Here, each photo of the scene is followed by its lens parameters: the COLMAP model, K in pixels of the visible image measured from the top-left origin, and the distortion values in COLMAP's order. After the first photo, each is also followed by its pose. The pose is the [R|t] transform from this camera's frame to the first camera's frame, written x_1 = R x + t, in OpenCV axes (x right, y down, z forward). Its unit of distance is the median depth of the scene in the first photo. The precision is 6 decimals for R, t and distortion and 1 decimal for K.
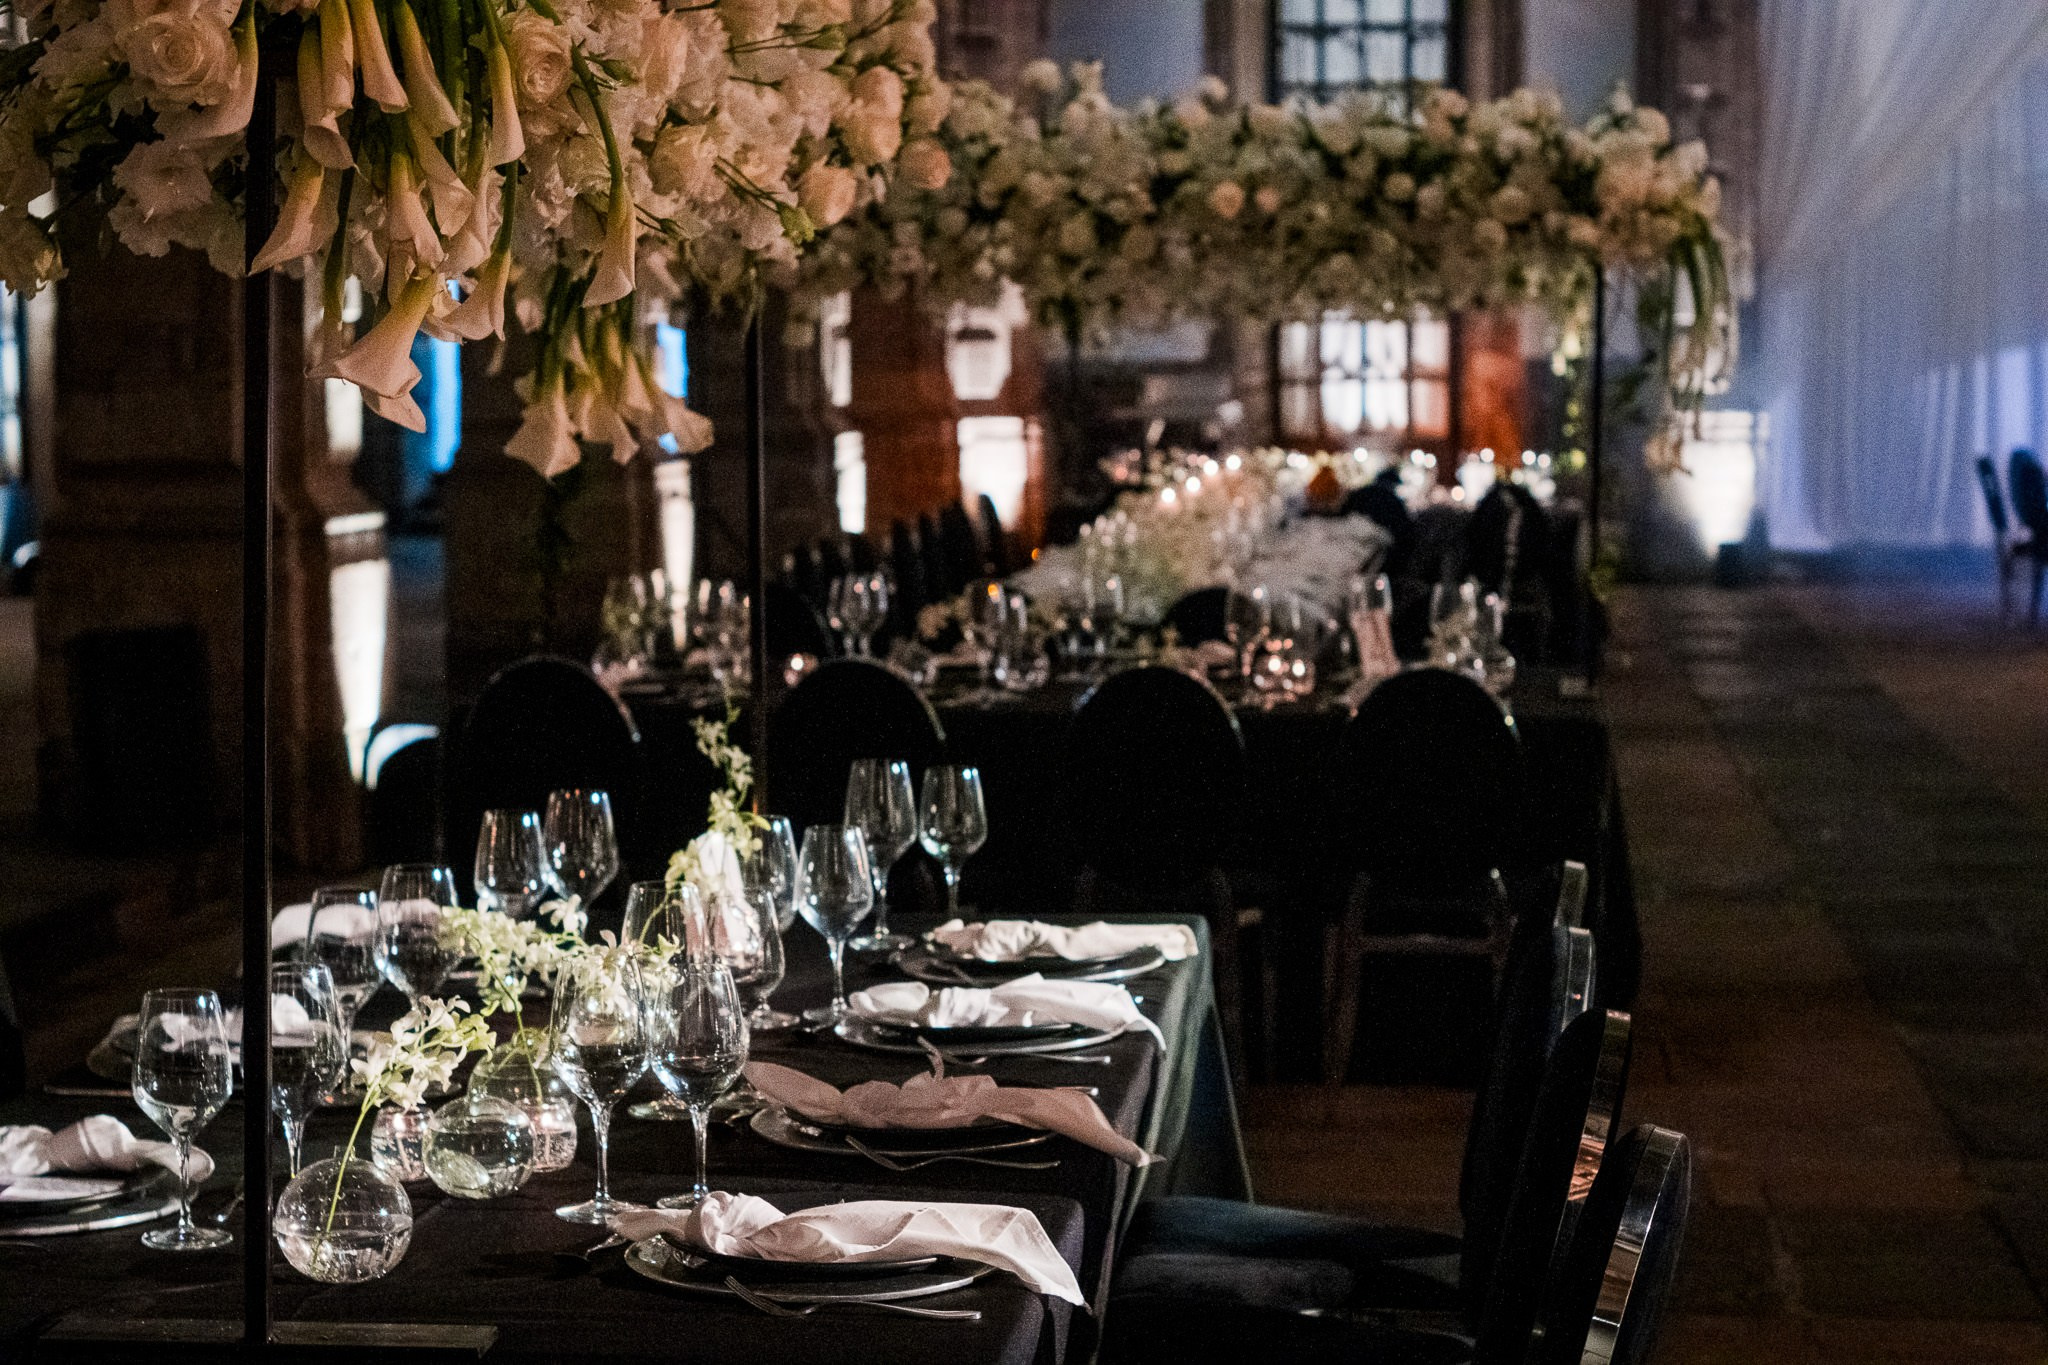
lens RADIAL K [[3966.1, 0, 1023.5], [0, 3966.1, 682.5], [0, 0, 1]] dist [-0.158502, 0.000000]
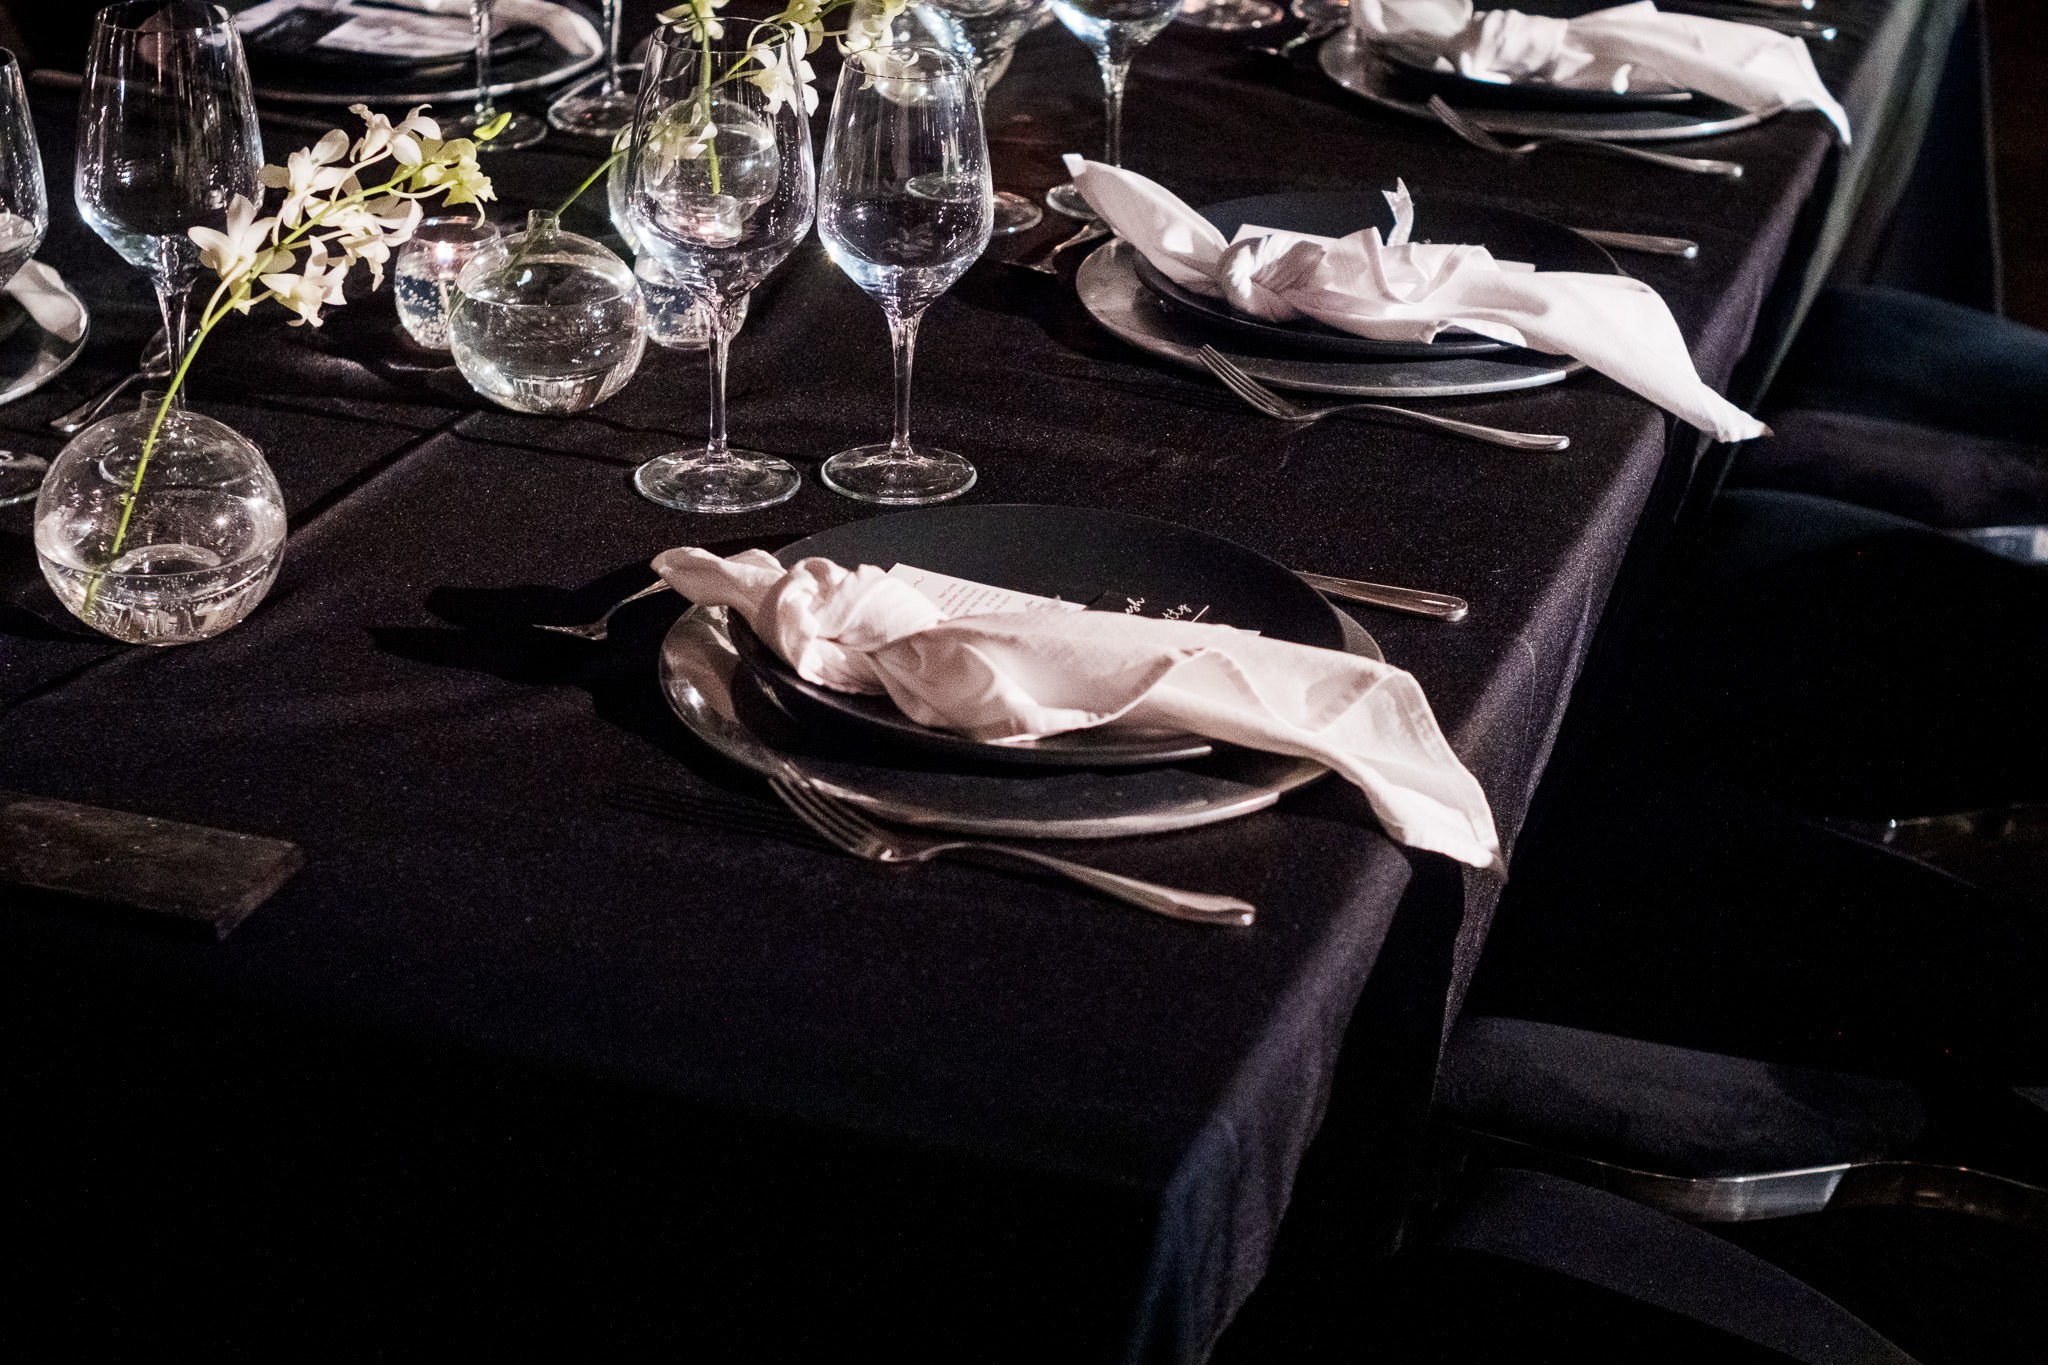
lens RADIAL K [[3966.1, 0, 1025.3], [0, 3966.1, 681.5], [0, 0, 1]] dist [-0.158502, 0.000000]
pose [[0.973265, 0.129712, -0.189550, 0.049234], [-0.059605, 0.939631, 0.336958, -0.033094], [0.221815, -0.316652, 0.922242, 0.507412]]
